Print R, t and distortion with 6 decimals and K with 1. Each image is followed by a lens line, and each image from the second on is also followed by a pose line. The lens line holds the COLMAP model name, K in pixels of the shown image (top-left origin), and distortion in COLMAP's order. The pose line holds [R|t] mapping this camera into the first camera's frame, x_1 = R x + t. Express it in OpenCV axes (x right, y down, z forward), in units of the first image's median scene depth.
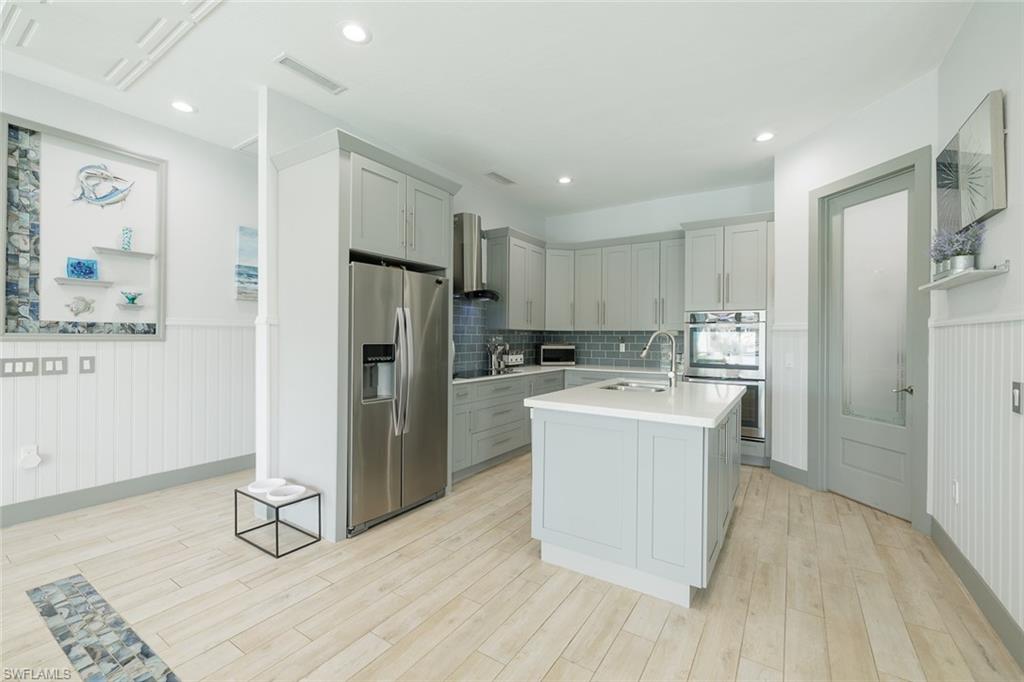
lens RADIAL K [[429.0, 0, 512.0], [0, 429.0, 341.0], [0, 0, 1]] dist [0.002510, 0.000225]
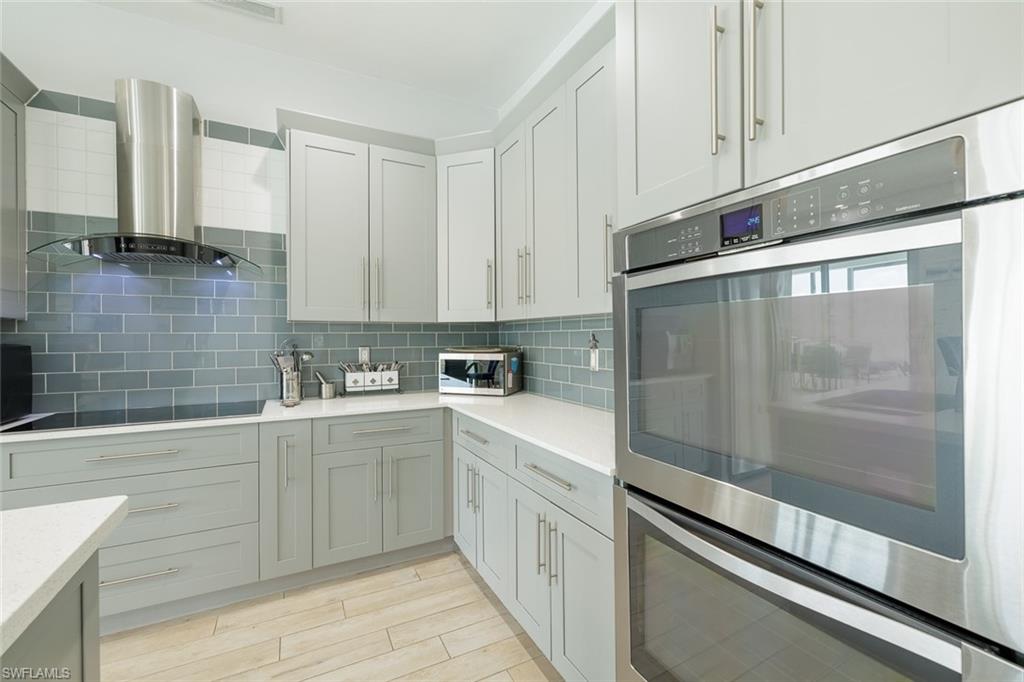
lens RADIAL K [[429.0, 0, 512.0], [0, 429.0, 341.0], [0, 0, 1]] dist [0.002510, 0.000225]
pose [[0.869131, -0.006795, -0.494535, 0.448800], [0.006308, 0.999977, -0.002653, -0.001748], [0.494541, -0.000813, 0.869154, 0.702880]]
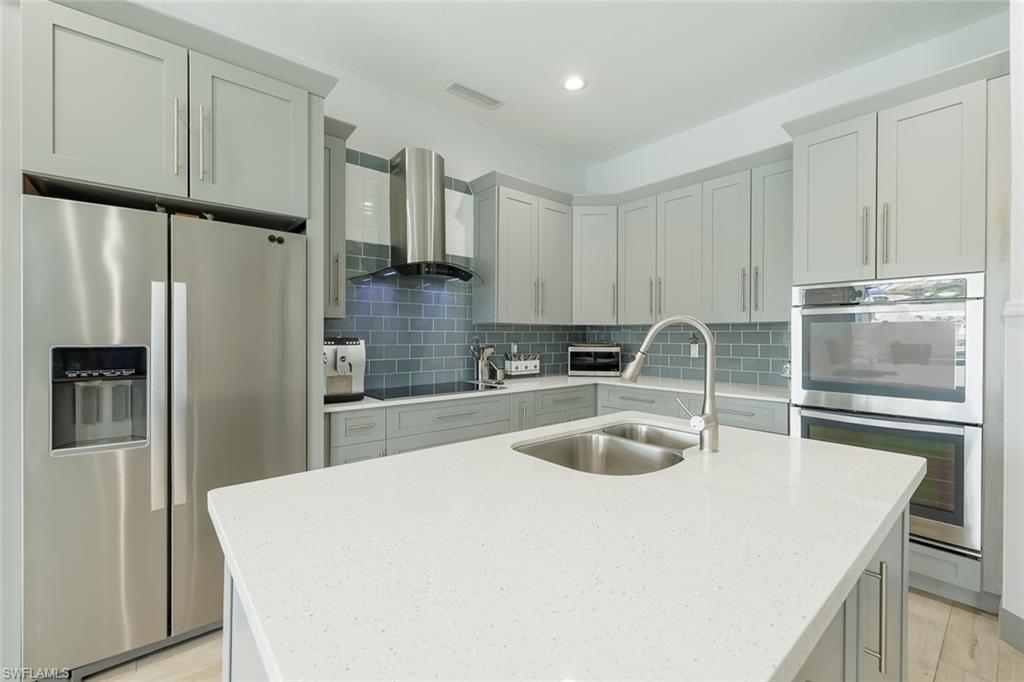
lens RADIAL K [[429.0, 0, 512.0], [0, 429.0, 341.0], [0, 0, 1]] dist [0.002510, 0.000225]
pose [[0.959203, -0.001366, -0.282716, 0.204093], [0.001873, 0.999997, 0.001524, -0.000228], [0.282713, -0.001992, 0.959203, 0.358518]]
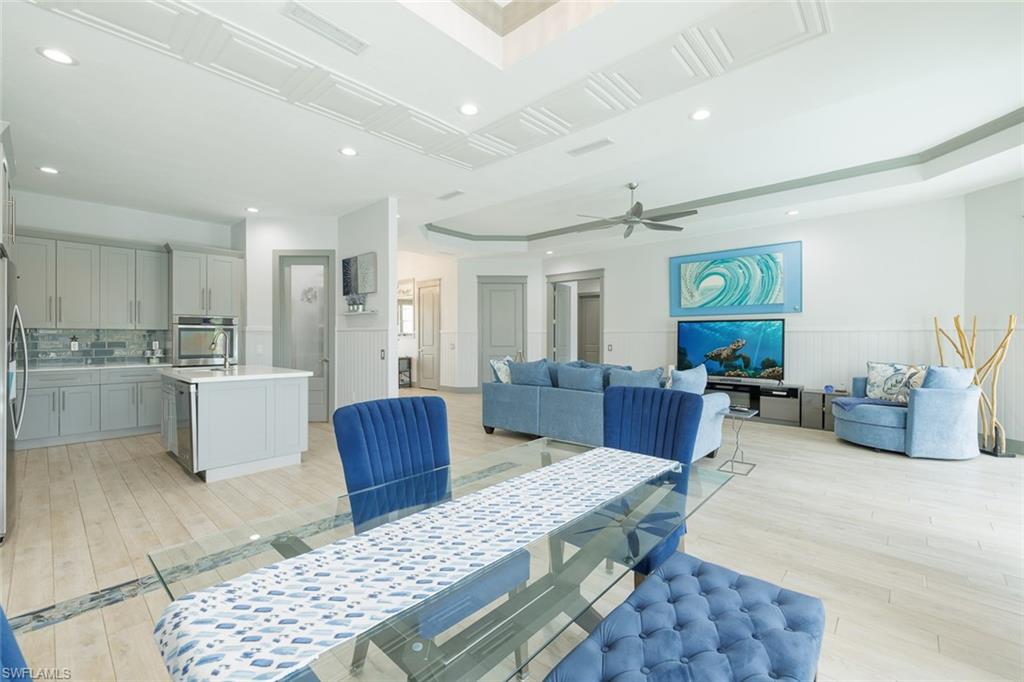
lens RADIAL K [[429.0, 0, 512.0], [0, 429.0, 341.0], [0, 0, 1]] dist [0.002510, 0.000225]
pose [[0.160582, -0.014631, 0.986914, -0.631797], [0.008381, 0.999874, 0.013459, -0.000747], [-0.986987, 0.006110, 0.160684, -0.156027]]
